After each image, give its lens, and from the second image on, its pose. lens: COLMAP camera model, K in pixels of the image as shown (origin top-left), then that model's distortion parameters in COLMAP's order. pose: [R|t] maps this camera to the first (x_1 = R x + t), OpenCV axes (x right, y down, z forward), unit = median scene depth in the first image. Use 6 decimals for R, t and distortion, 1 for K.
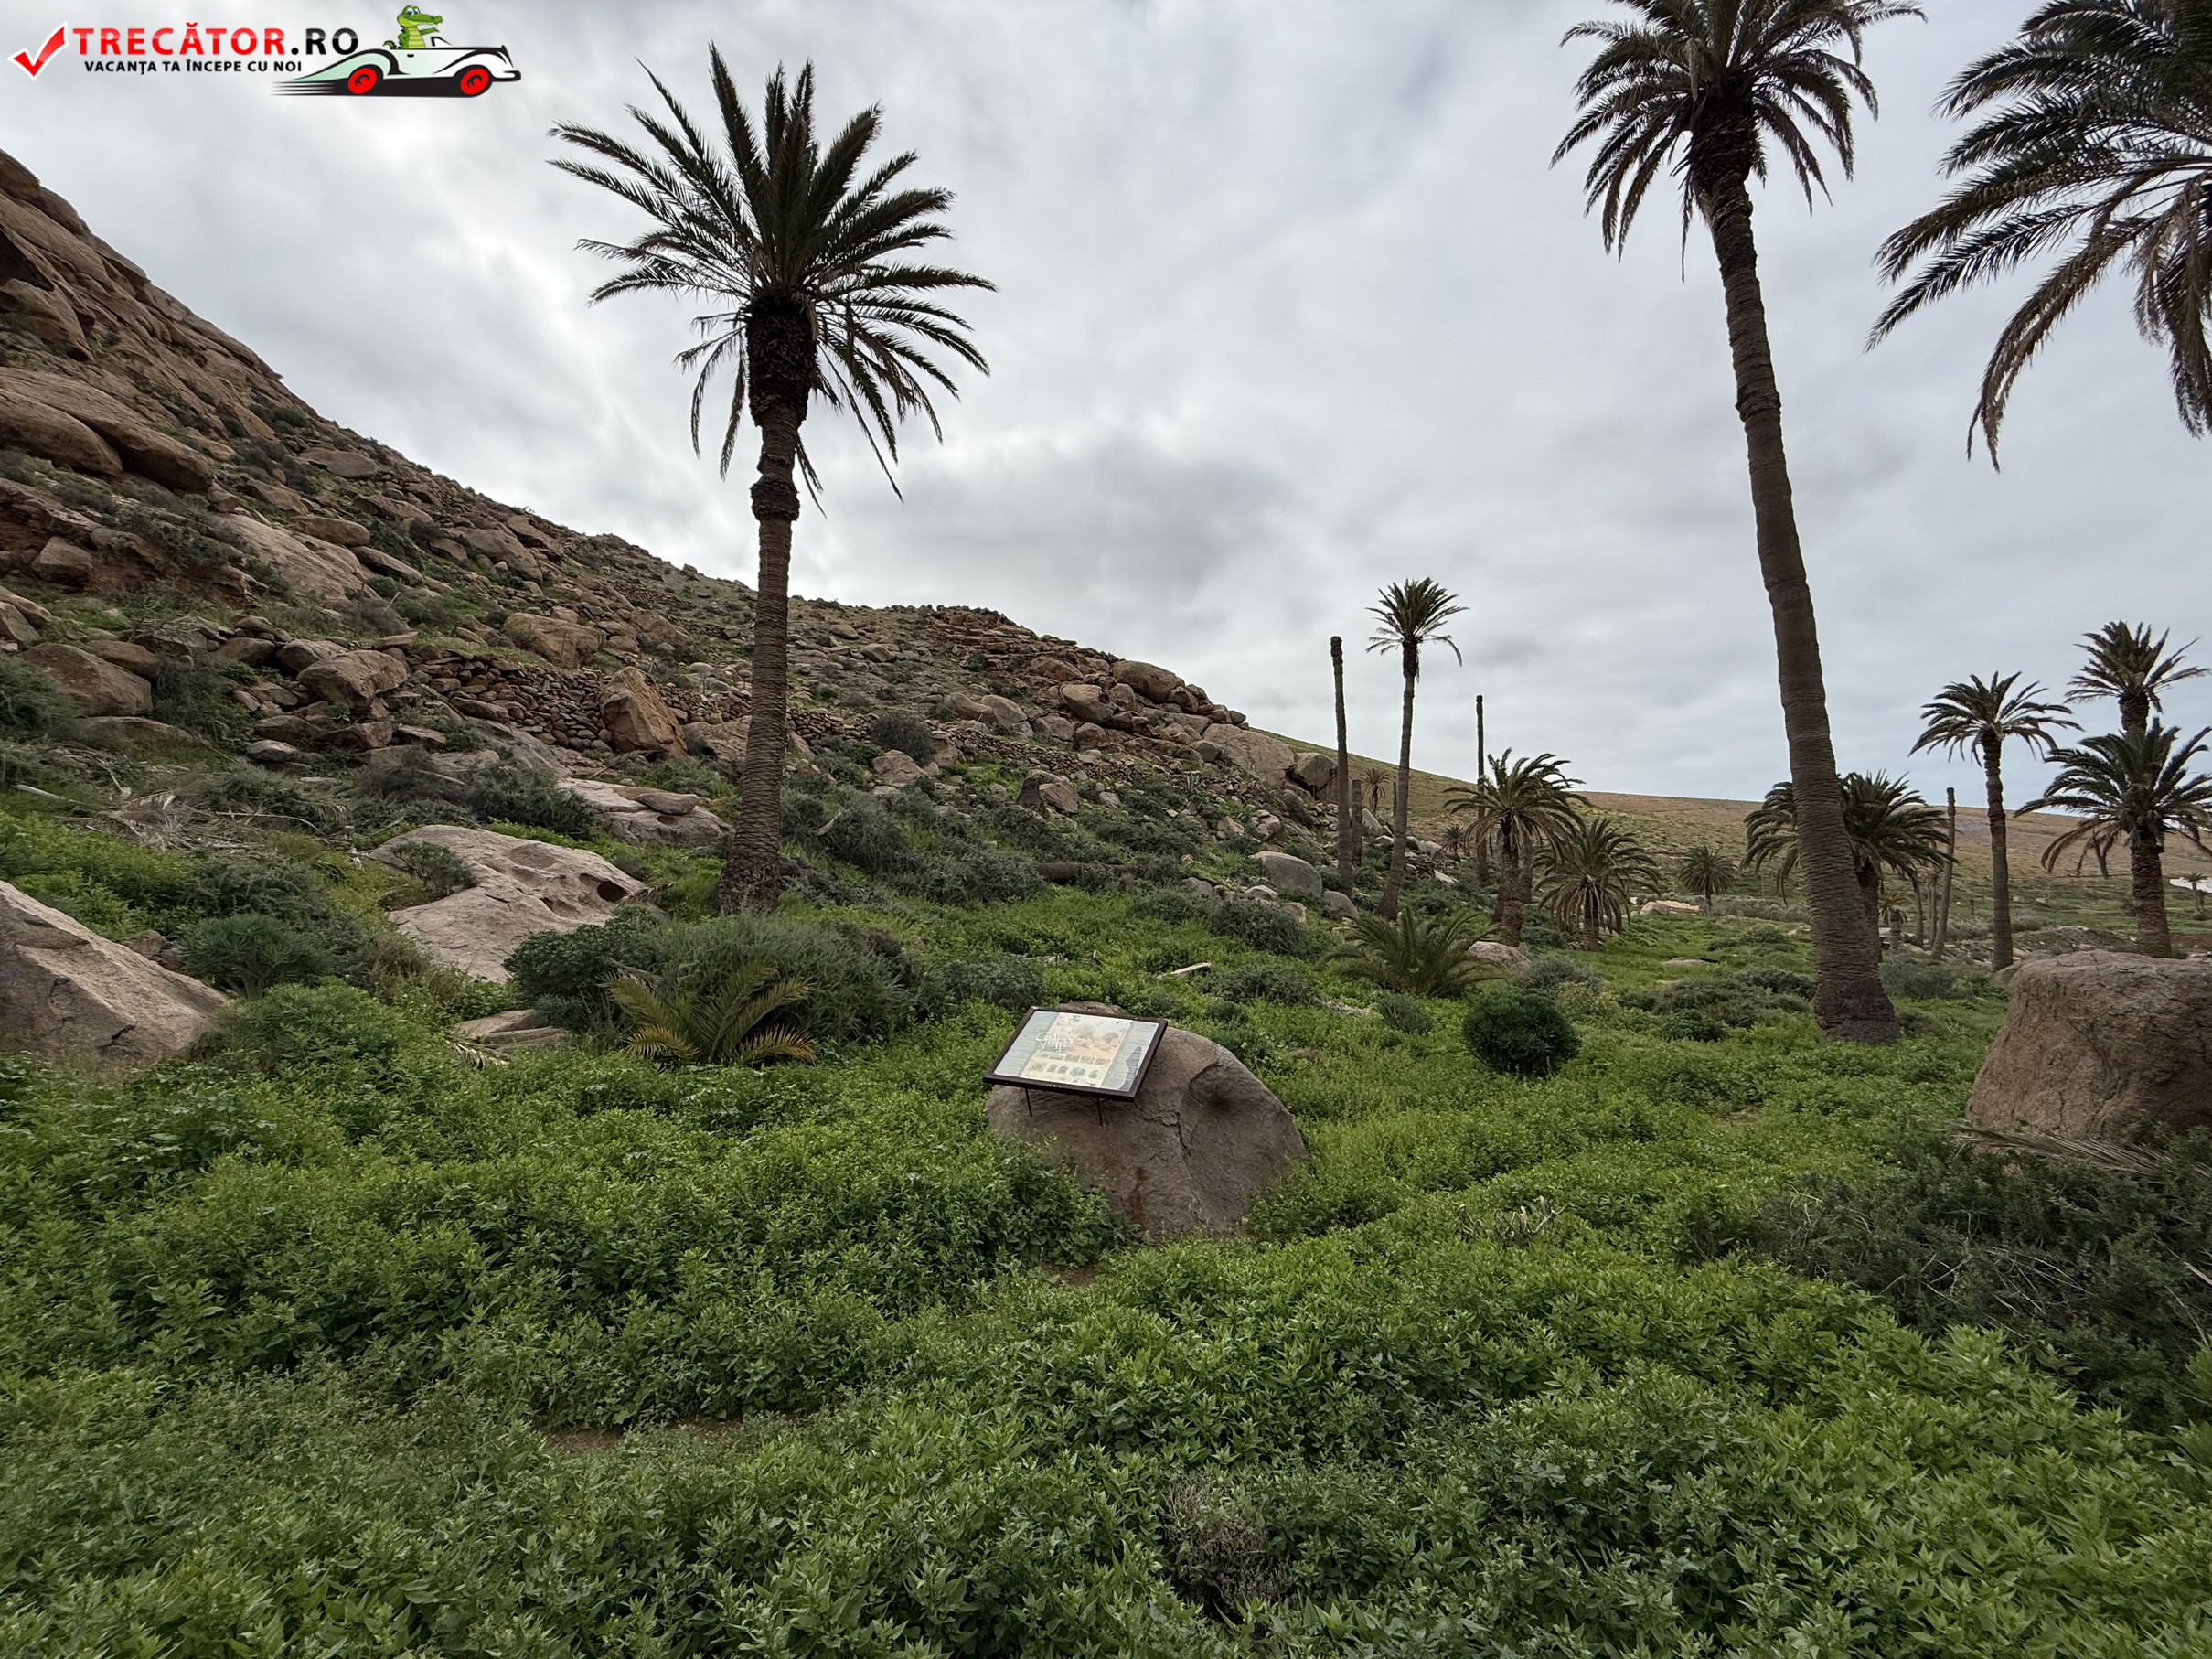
lens RADIAL K [[878.6, 0, 1090.1], [0, 878.6, 826.8], [0, 0, 1]] dist [-0.013307, -0.000120]
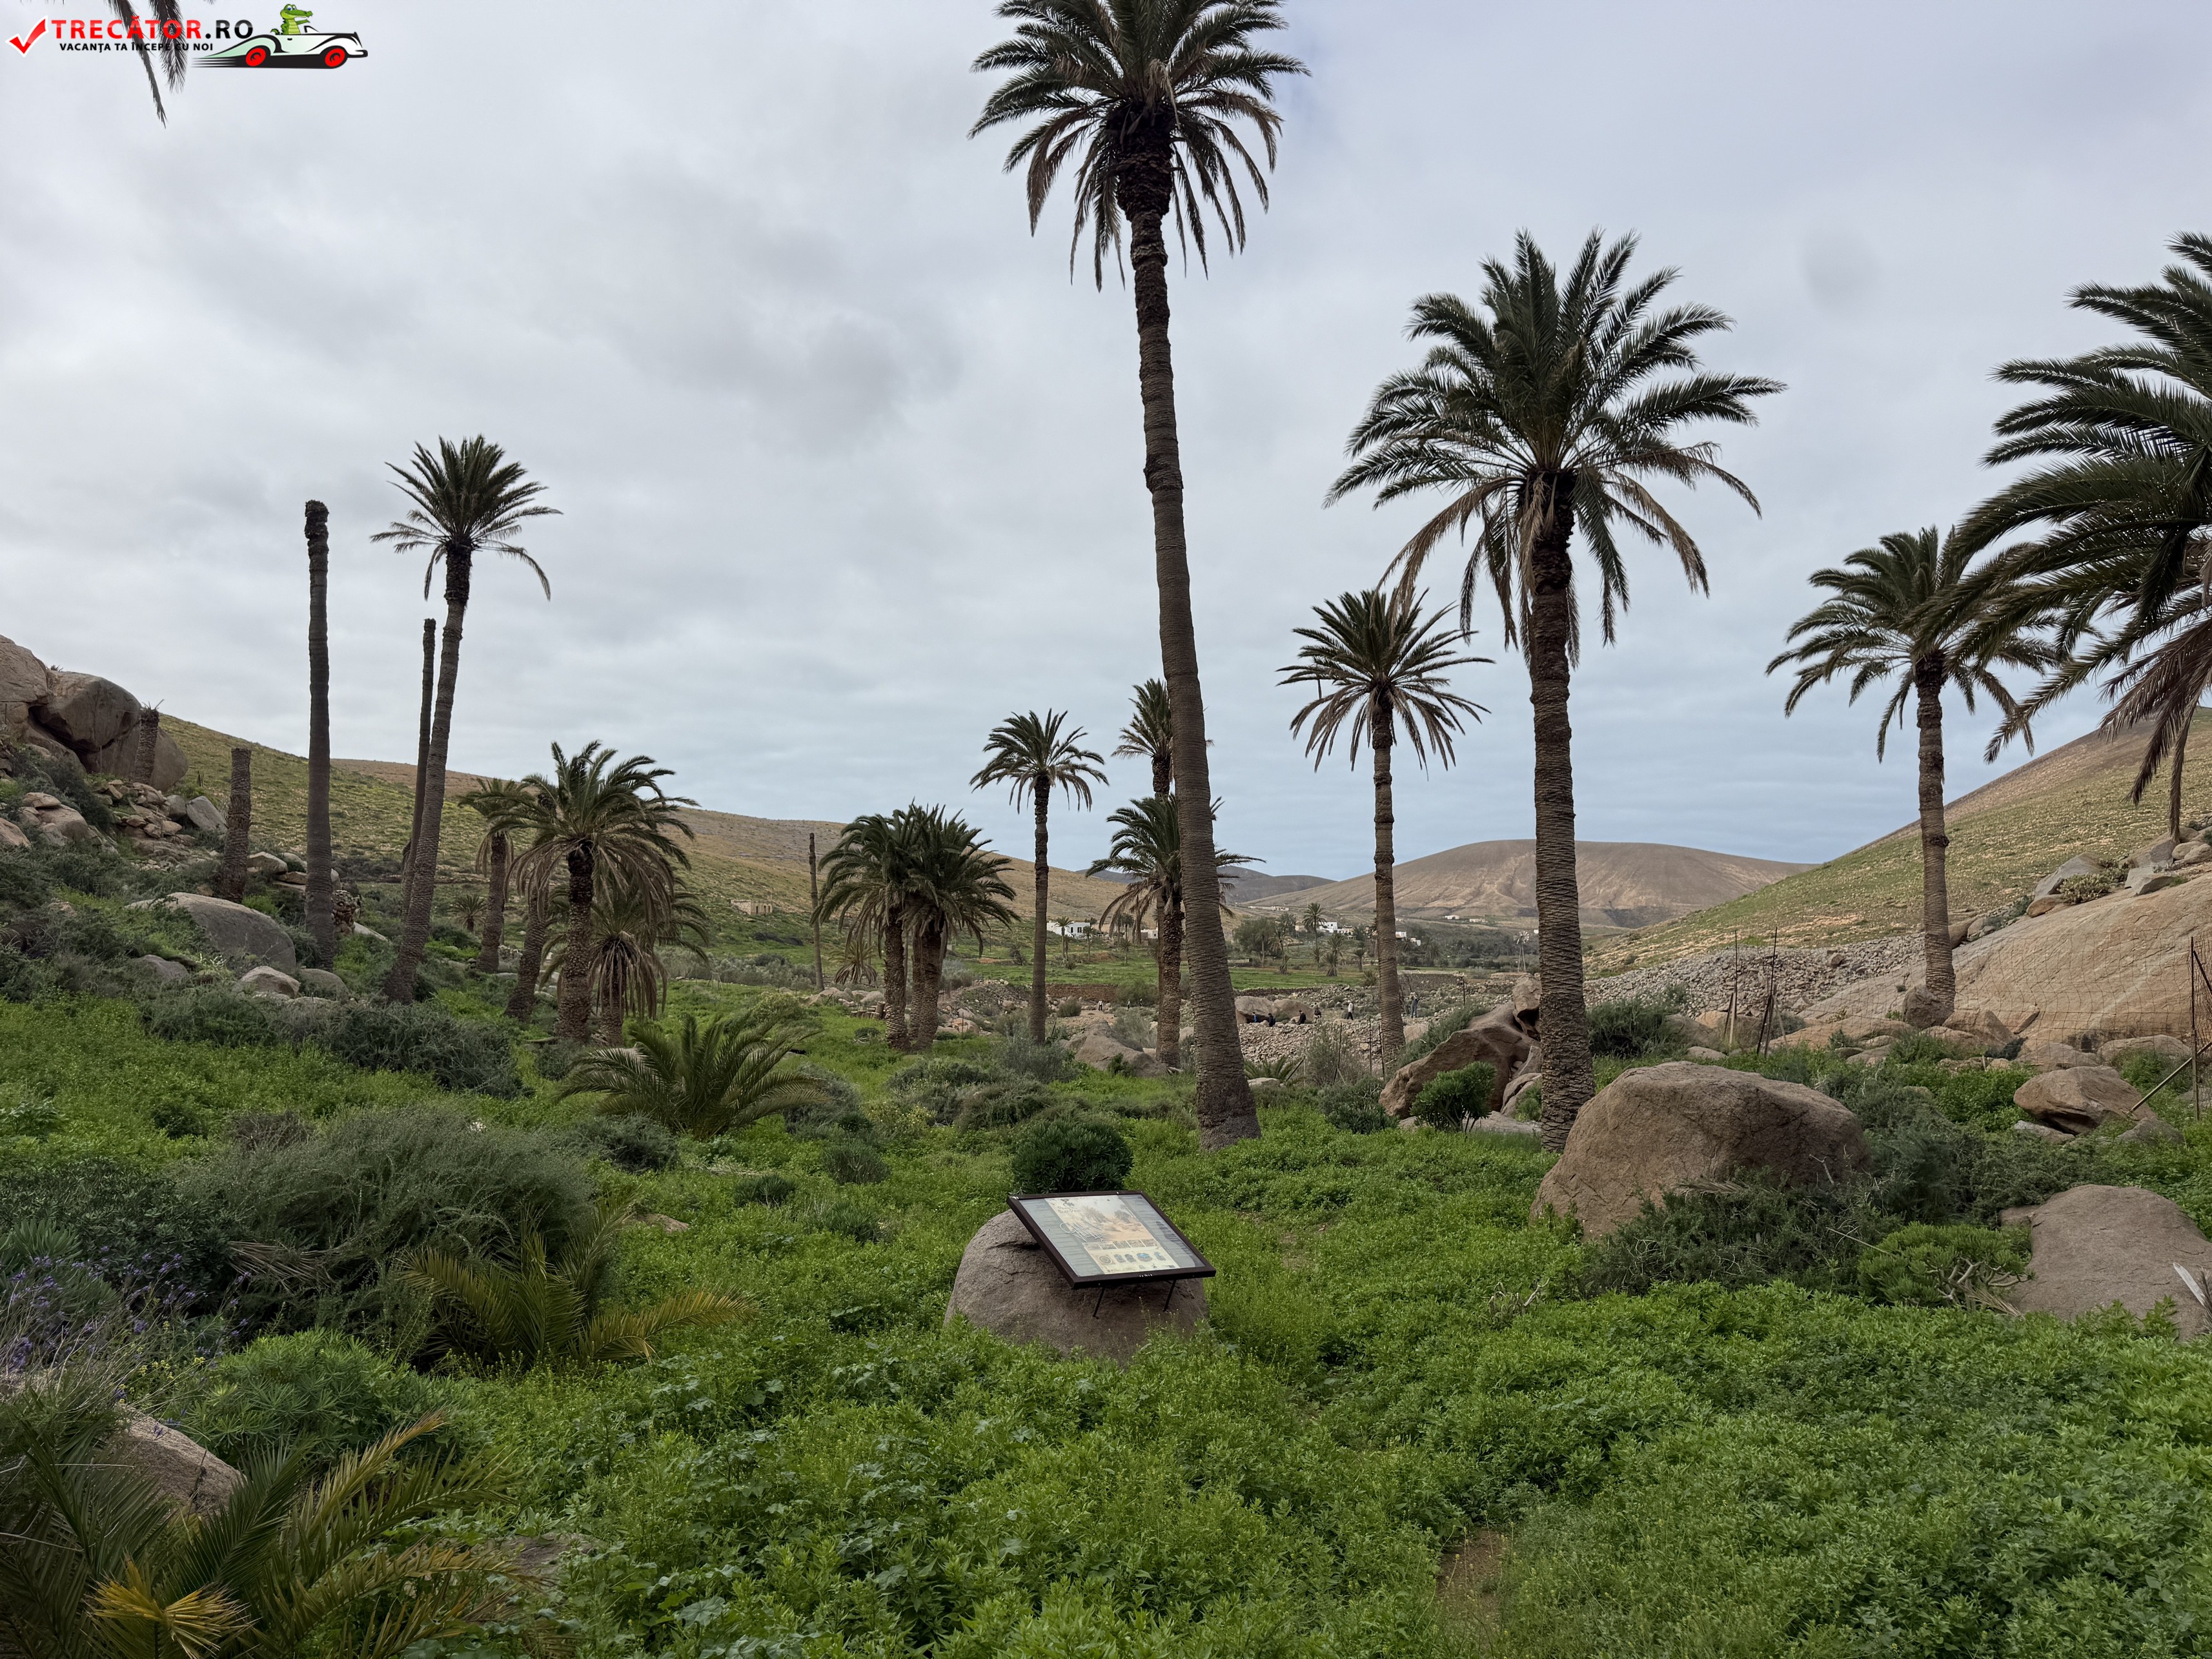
lens RADIAL K [[1541.2, 0, 1106.0], [0, 1541.2, 829.5], [0, 0, 1]] dist [0.110089, -0.147203]
pose [[0.580289, 0.056356, 0.812458, -0.234447], [-0.063425, 0.997700, -0.023905, -0.021404], [-0.811937, -0.037658, 0.582529, 0.017637]]
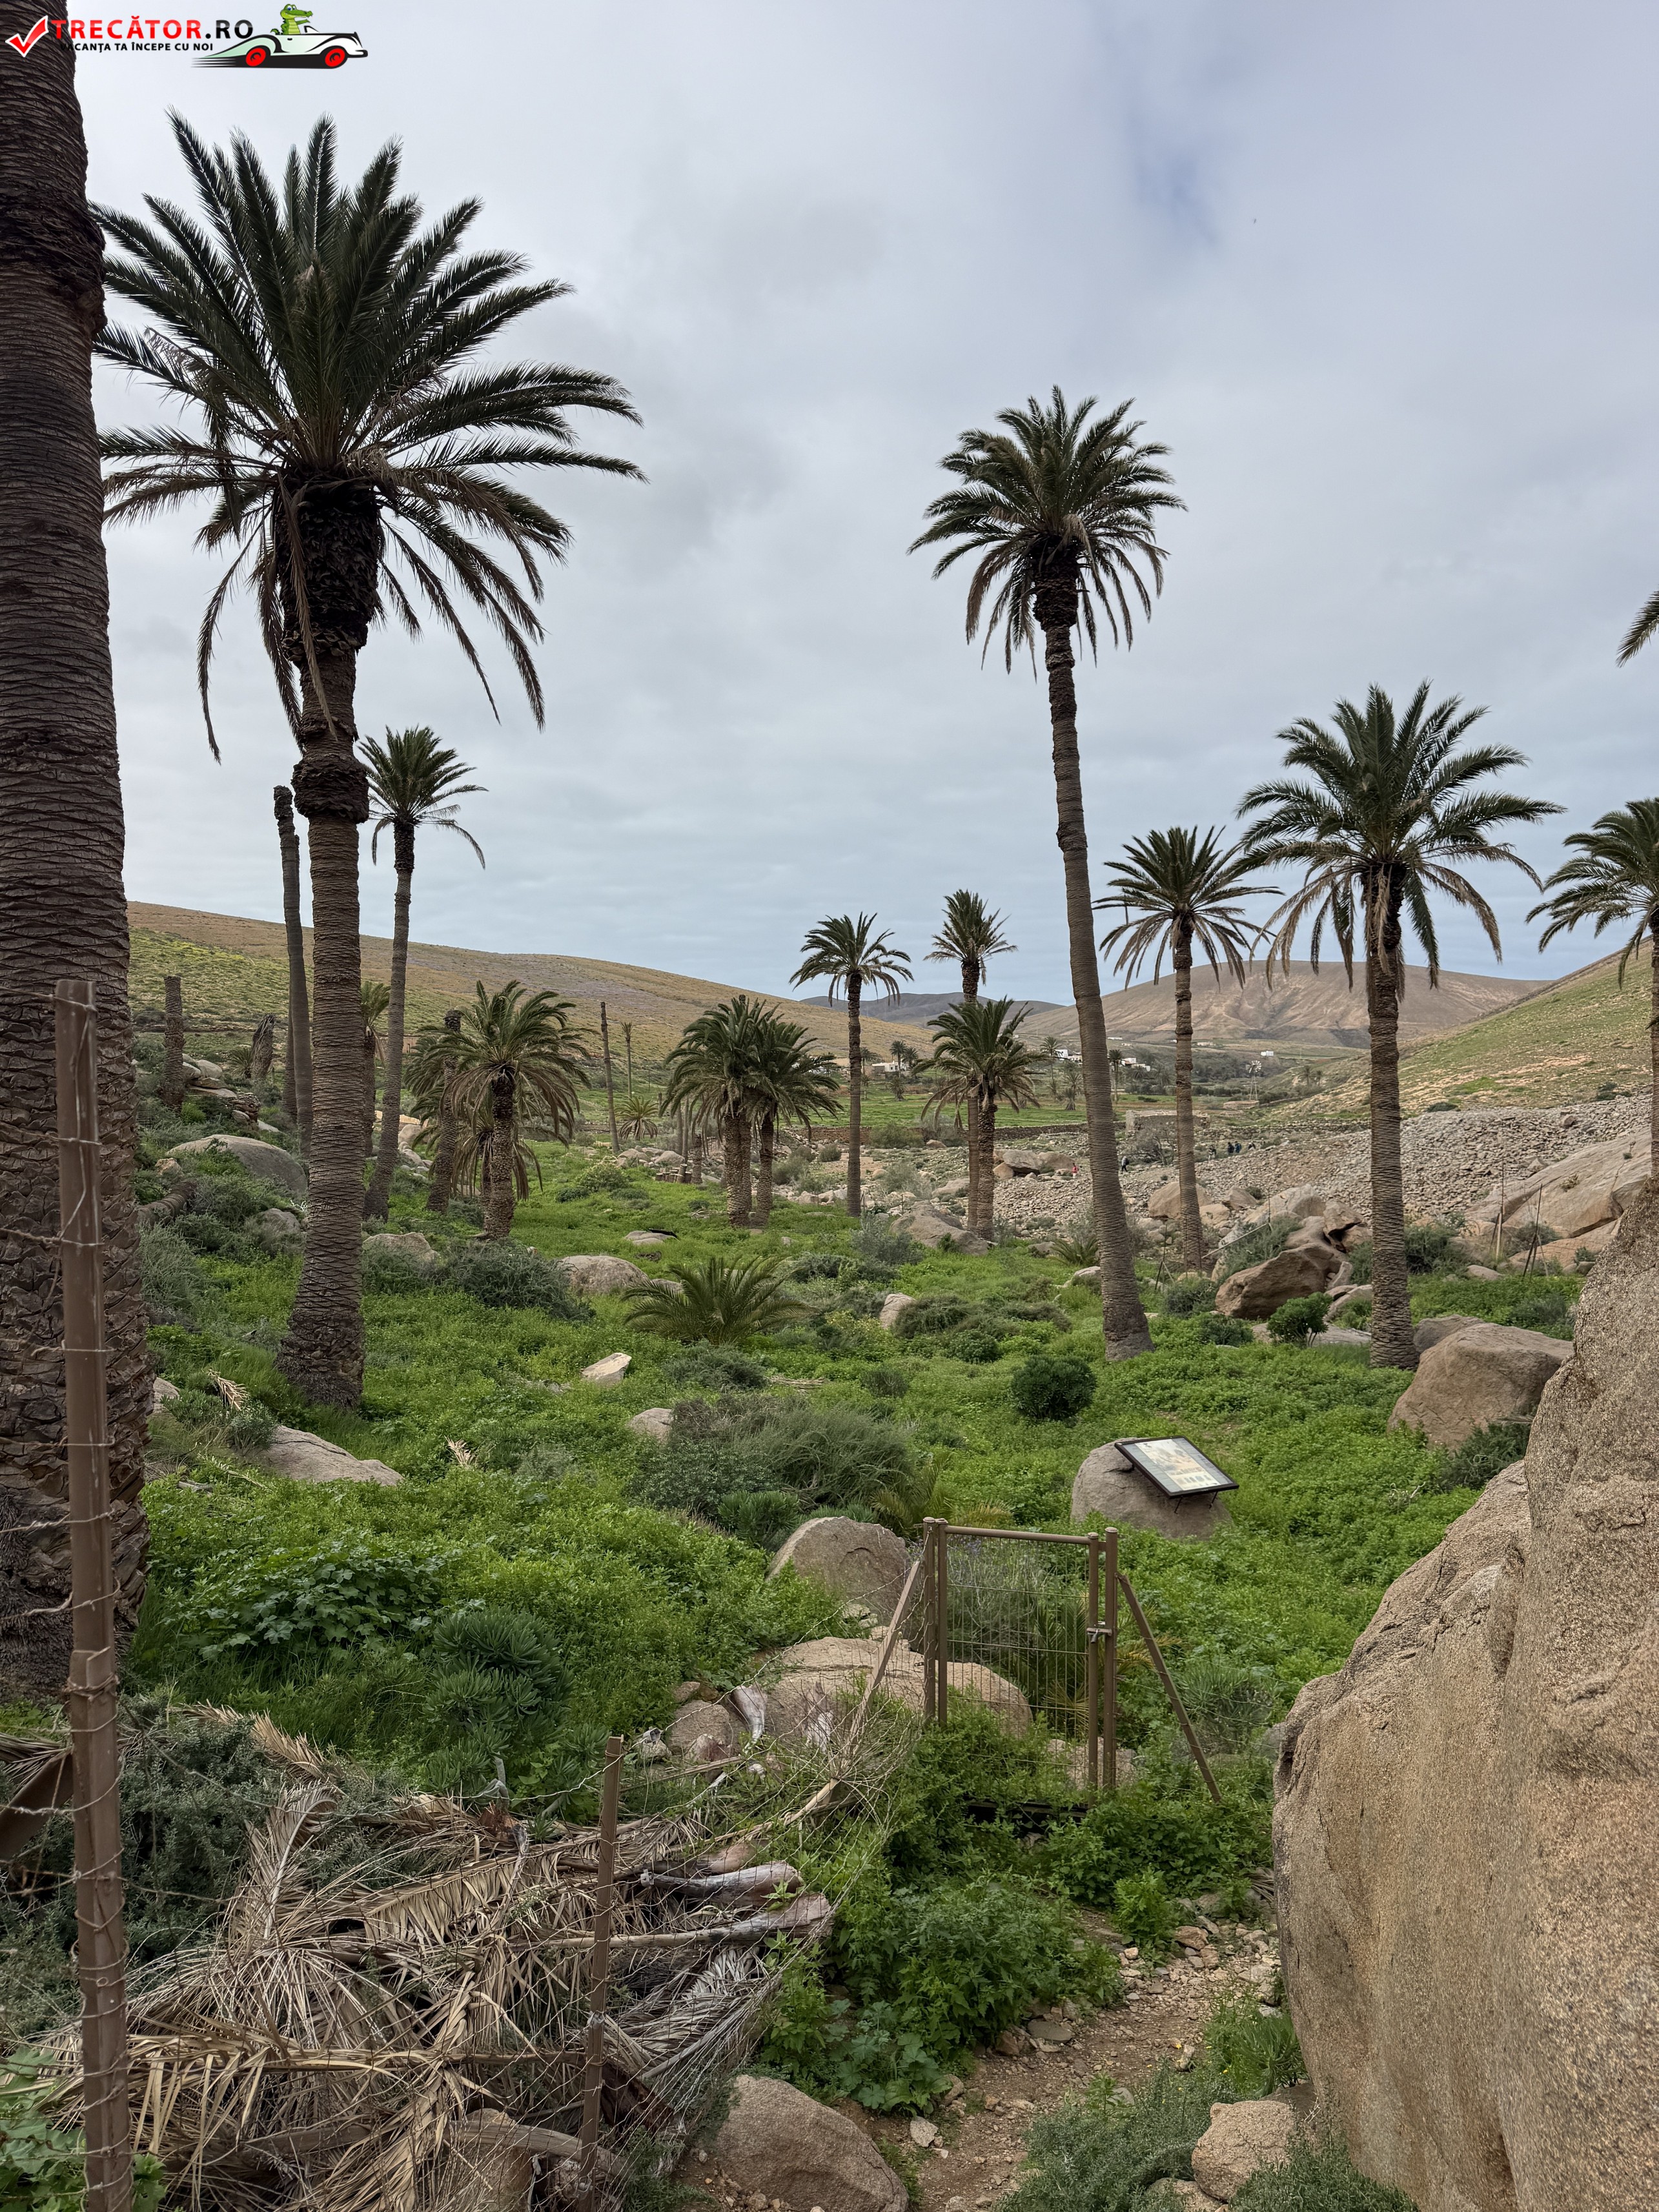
lens RADIAL K [[1541.2, 0, 842.7], [0, 1541.2, 1104.6], [0, 0, 1]] dist [0.110089, -0.147203]
pose [[0.575509, -0.029171, 0.817275, -0.450595], [-0.051071, 0.996131, 0.071518, -0.094892], [-0.816199, -0.082899, 0.571793, -0.004436]]
